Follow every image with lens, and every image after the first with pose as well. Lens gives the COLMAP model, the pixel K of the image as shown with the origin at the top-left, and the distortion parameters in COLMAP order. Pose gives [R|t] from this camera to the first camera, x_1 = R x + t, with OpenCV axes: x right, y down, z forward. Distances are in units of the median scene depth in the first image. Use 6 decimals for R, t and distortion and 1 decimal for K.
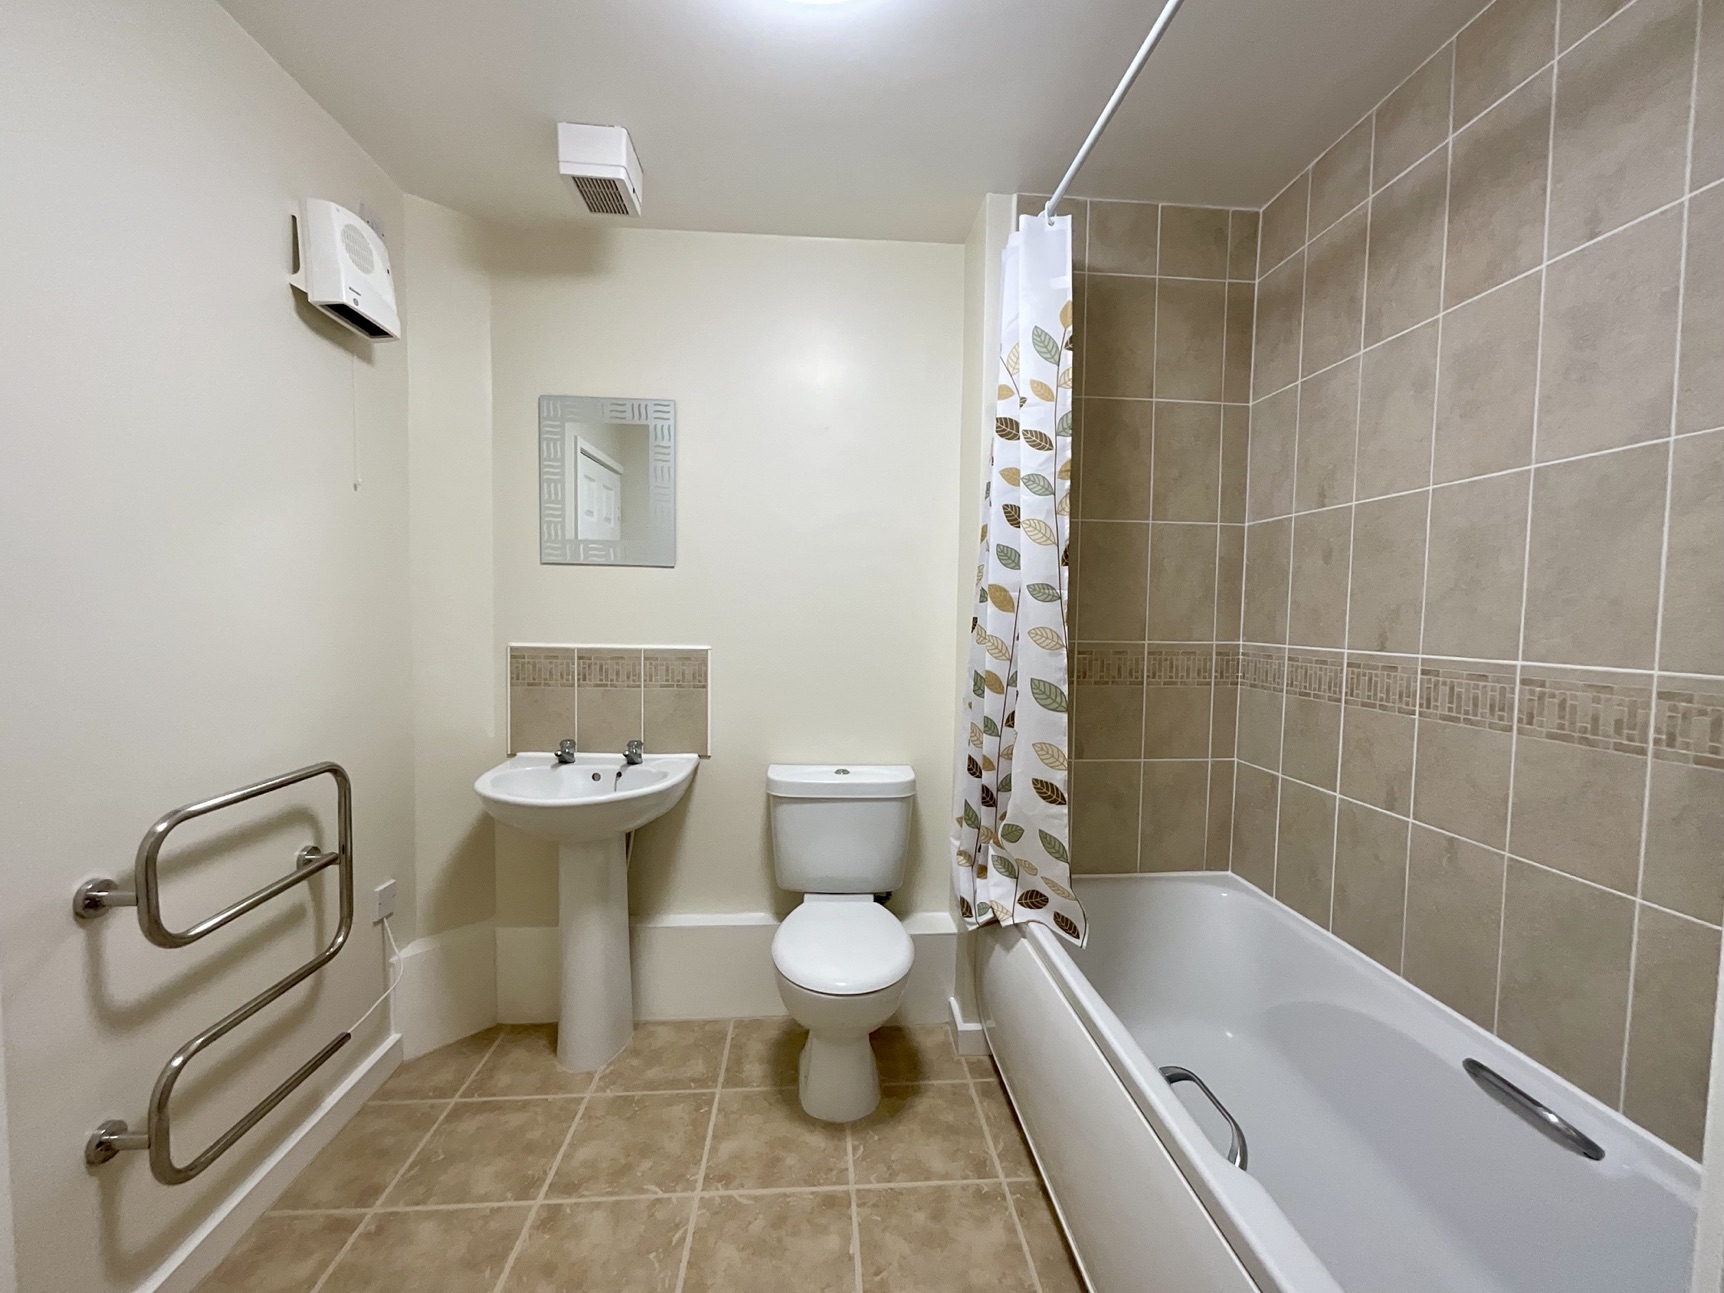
lens RADIAL K [[697.4, 0, 851.3], [0, 697.4, 649.6], [0, 0, 1]] dist [-0.001479, 0.002928]
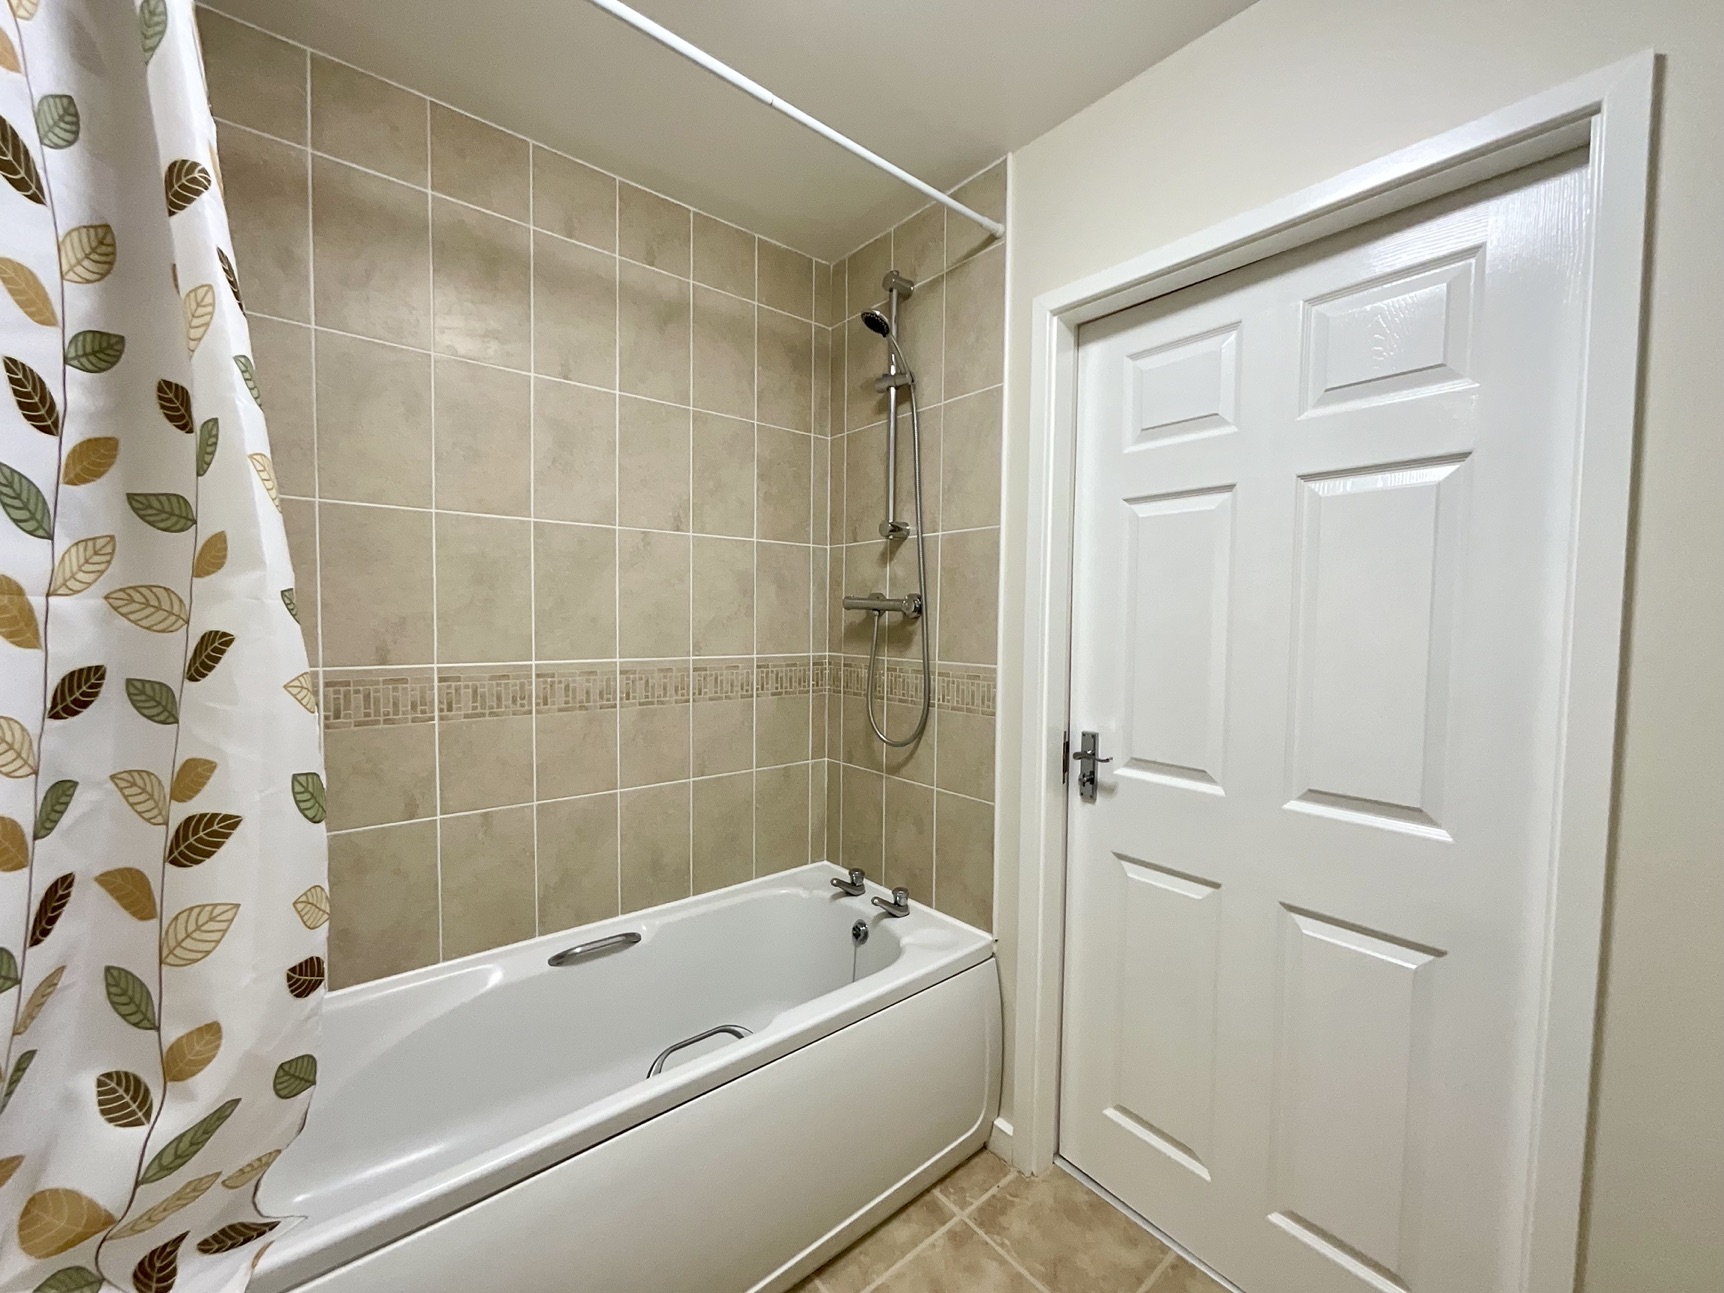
lens RADIAL K [[697.4, 0, 851.3], [0, 697.4, 649.6], [0, 0, 1]] dist [-0.001479, 0.002928]
pose [[-0.582815, -0.065289, 0.809978, -0.507385], [0.019049, 0.995395, 0.093941, -0.122349], [-0.812382, 0.070179, -0.578887, 1.282576]]
